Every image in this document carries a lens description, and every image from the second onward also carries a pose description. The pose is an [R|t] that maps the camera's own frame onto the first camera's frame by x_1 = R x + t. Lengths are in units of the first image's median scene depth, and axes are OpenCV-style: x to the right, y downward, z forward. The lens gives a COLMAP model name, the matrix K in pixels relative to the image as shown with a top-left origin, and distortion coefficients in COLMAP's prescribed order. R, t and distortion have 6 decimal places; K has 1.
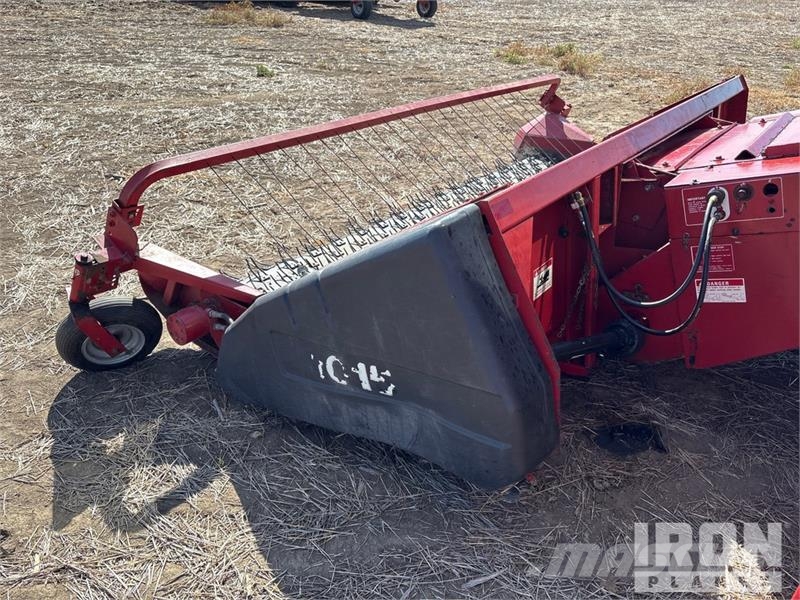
lens RADIAL K [[609.8, 0, 399.4], [0, 609.8, 295.2], [0, 0, 1]] dist [0.043801, -0.043452]
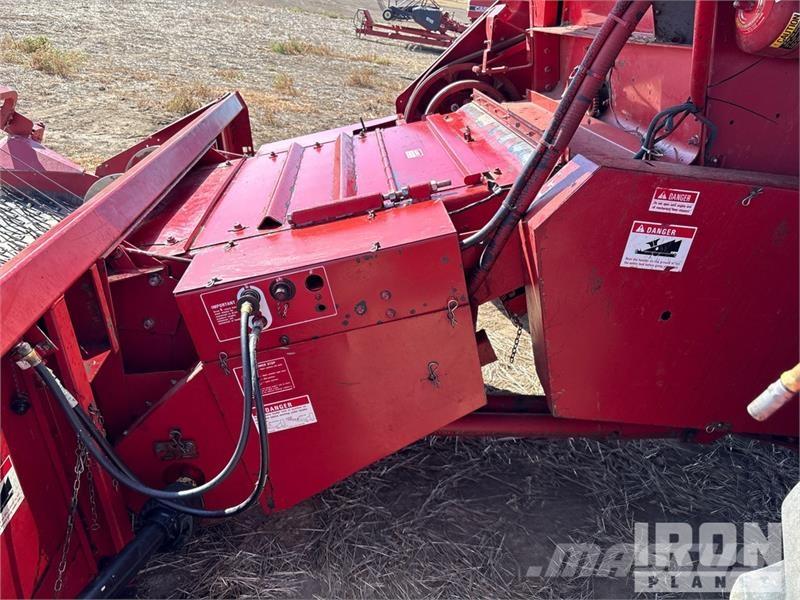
lens RADIAL K [[609.8, 0, 398.2], [0, 609.8, 291.9], [0, 0, 1]] dist [0.043801, -0.043452]
pose [[0.747053, -0.216288, 0.628595, 0.185896], [0.213569, 0.973551, 0.081164, -0.167660], [-0.629524, 0.073614, 0.773486, 0.320365]]
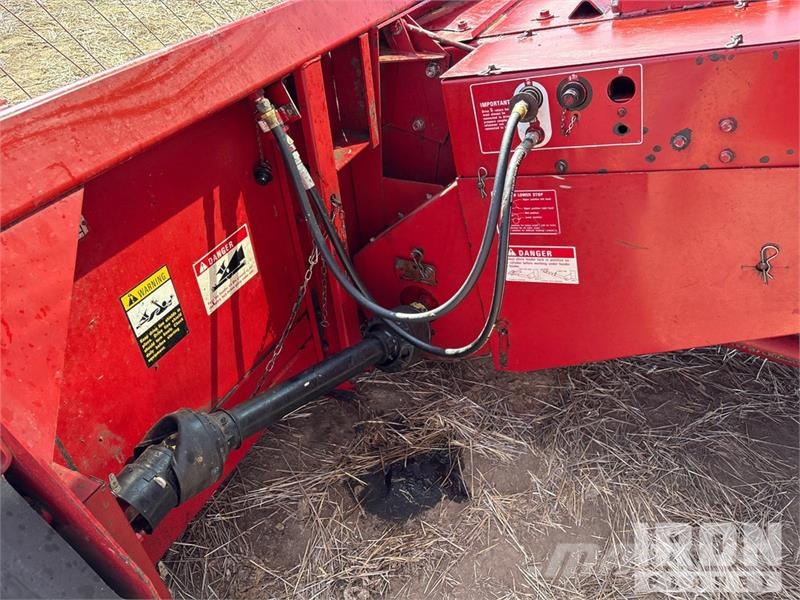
lens RADIAL K [[609.8, 0, 407.9], [0, 609.8, 300.4], [0, 0, 1]] dist [0.043801, -0.043452]
pose [[0.977909, -0.096570, 0.185386, 0.269640], [0.049375, 0.968503, 0.244057, -0.114140], [-0.203116, -0.229512, 0.951876, 0.433821]]
